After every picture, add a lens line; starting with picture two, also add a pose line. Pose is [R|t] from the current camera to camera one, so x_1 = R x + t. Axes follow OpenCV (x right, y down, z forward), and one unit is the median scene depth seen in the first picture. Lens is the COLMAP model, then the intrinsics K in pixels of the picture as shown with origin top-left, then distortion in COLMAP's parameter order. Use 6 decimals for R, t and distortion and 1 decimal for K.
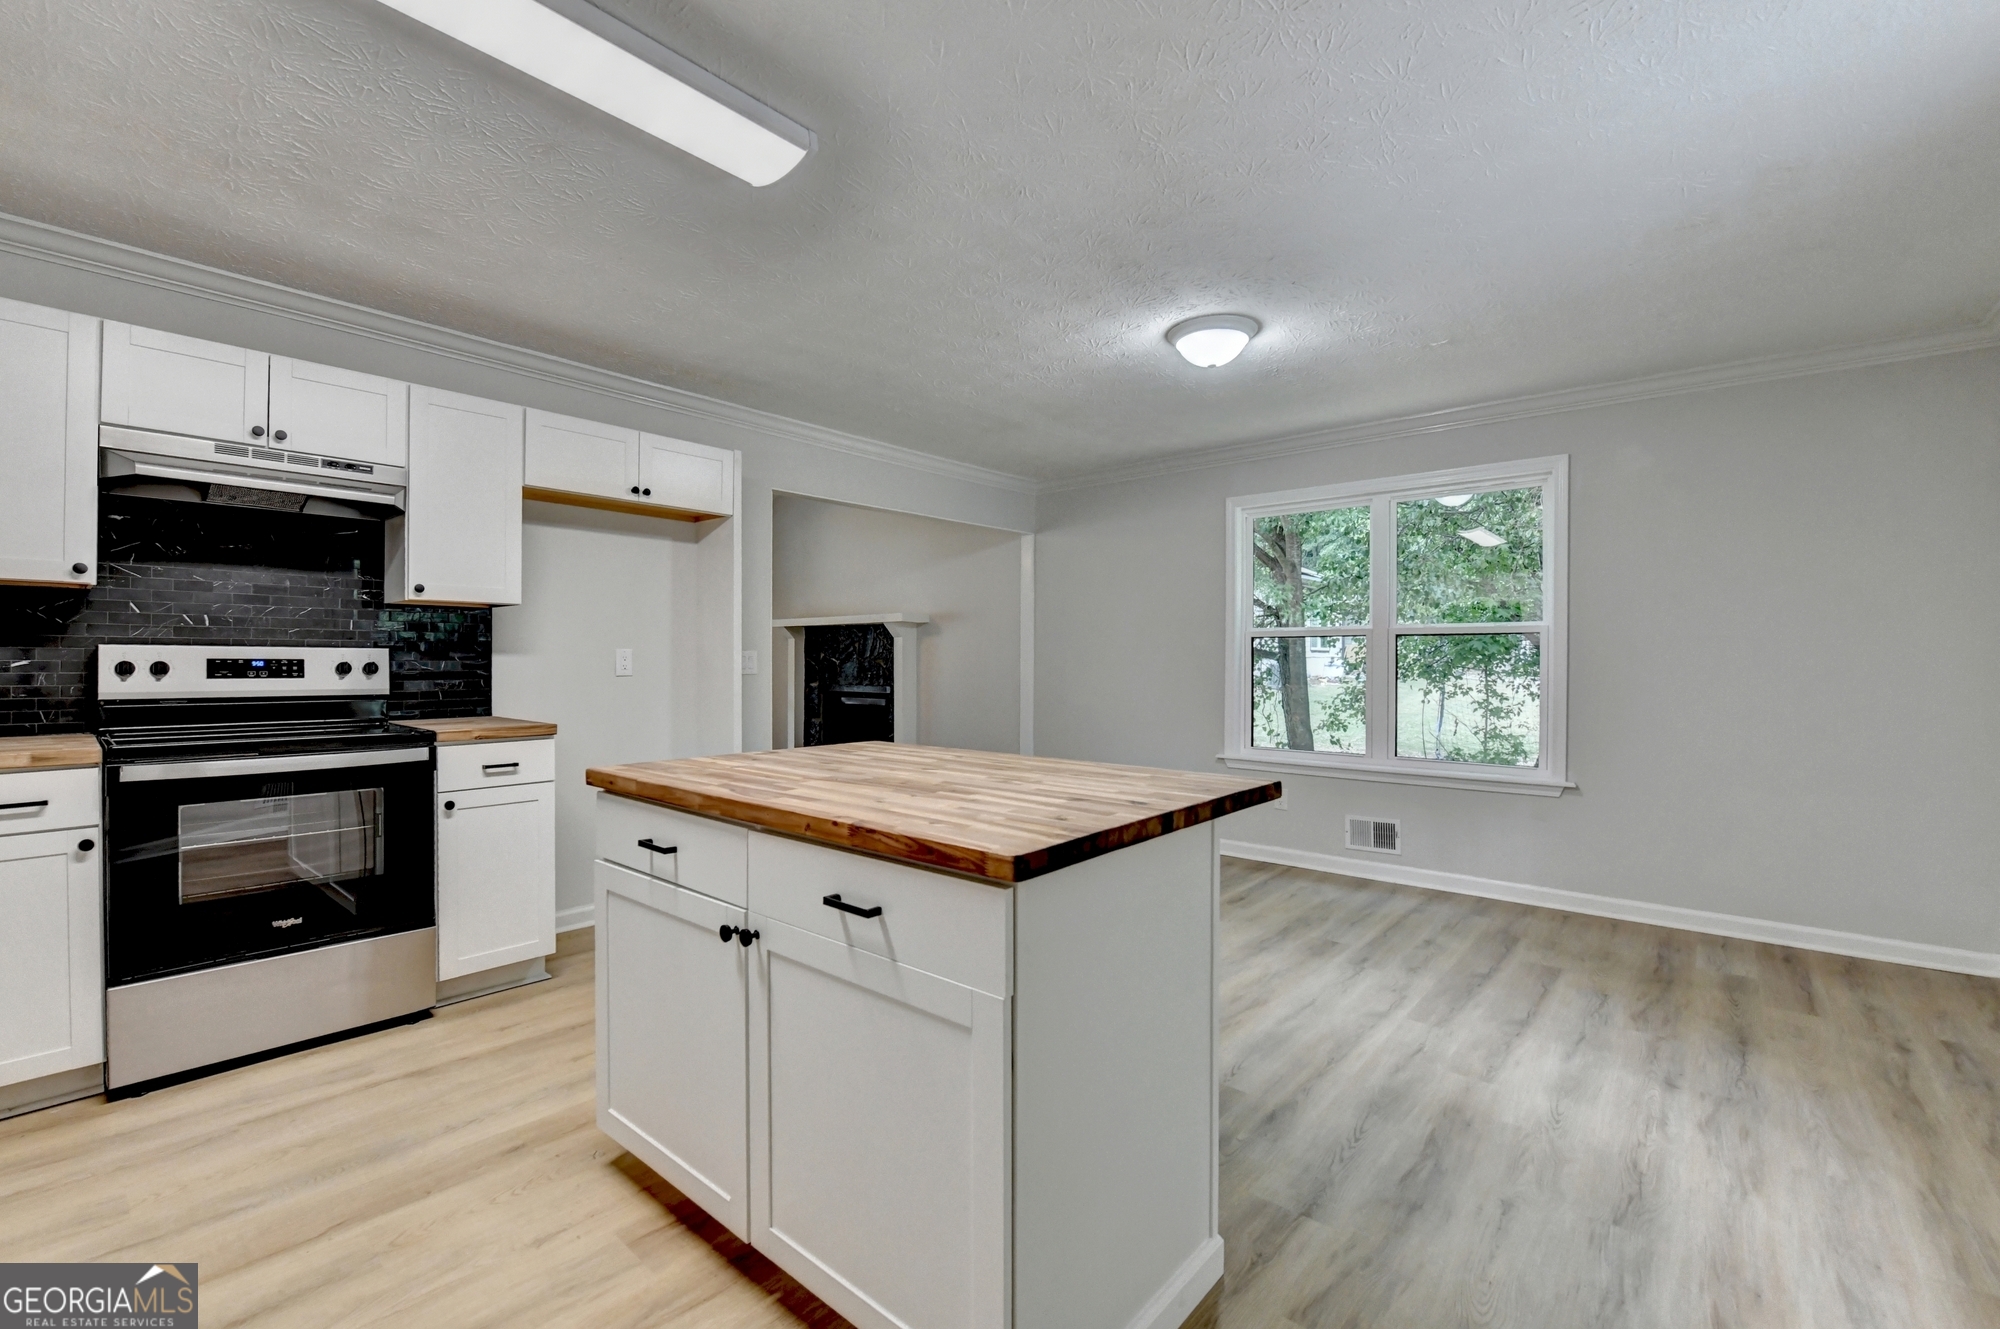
lens RADIAL K [[839.1, 0, 1000.0], [0, 839.1, 664.5], [0, 0, 1]] dist [-0.001789, -0.000331]
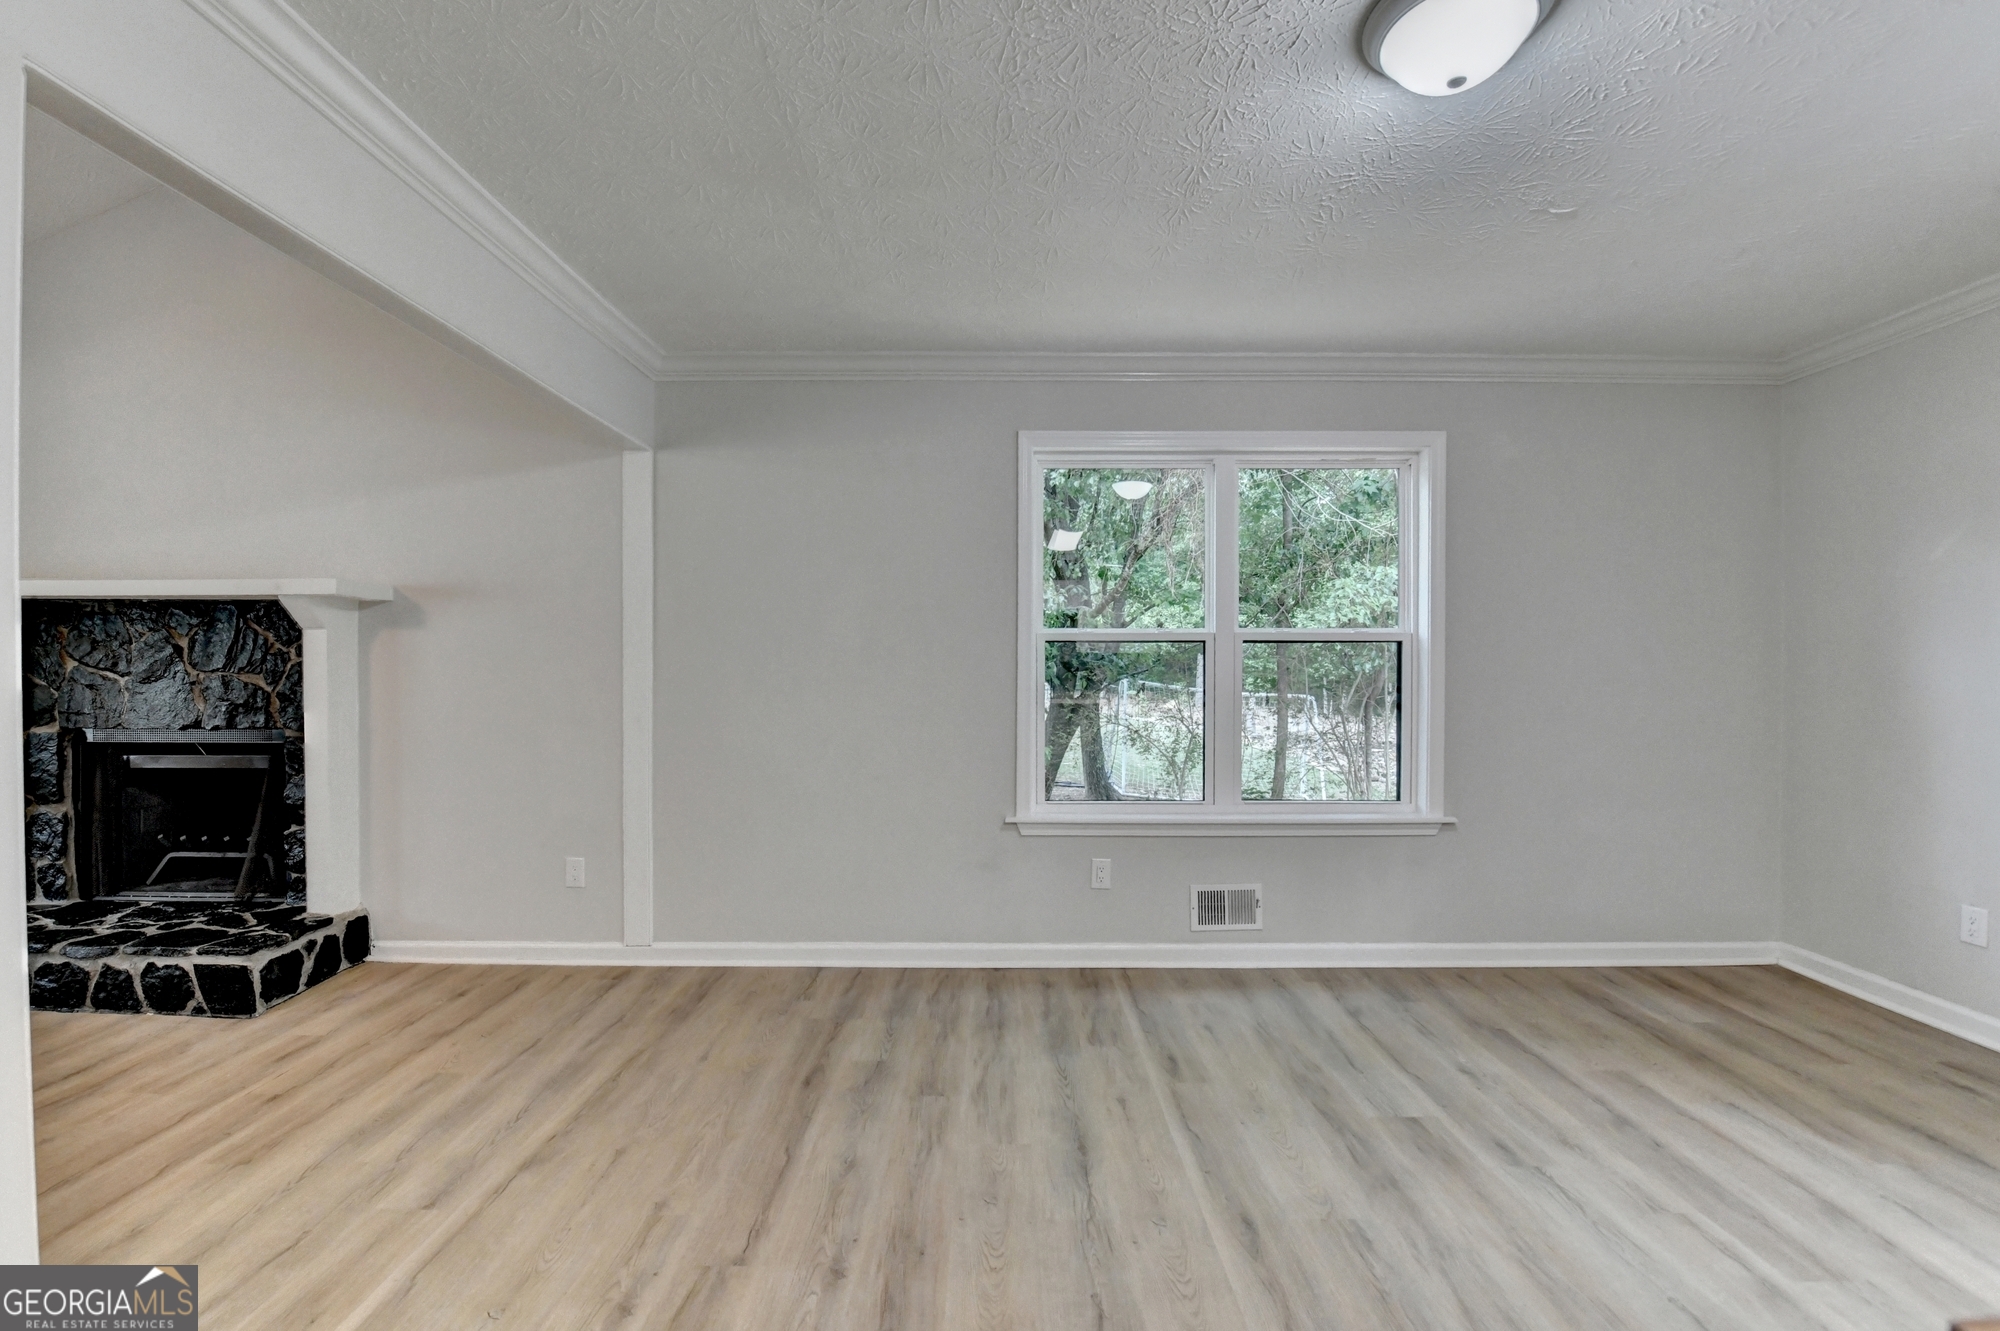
lens RADIAL K [[838.8, 0, 984.8], [0, 838.8, 672.6], [0, 0, 1]] dist [-0.016720, -0.000343]
pose [[0.765868, -0.001575, 0.642996, -0.229095], [0.005256, 0.999979, -0.003811, -0.005204], [-0.642977, 0.006298, 0.765860, 0.658681]]
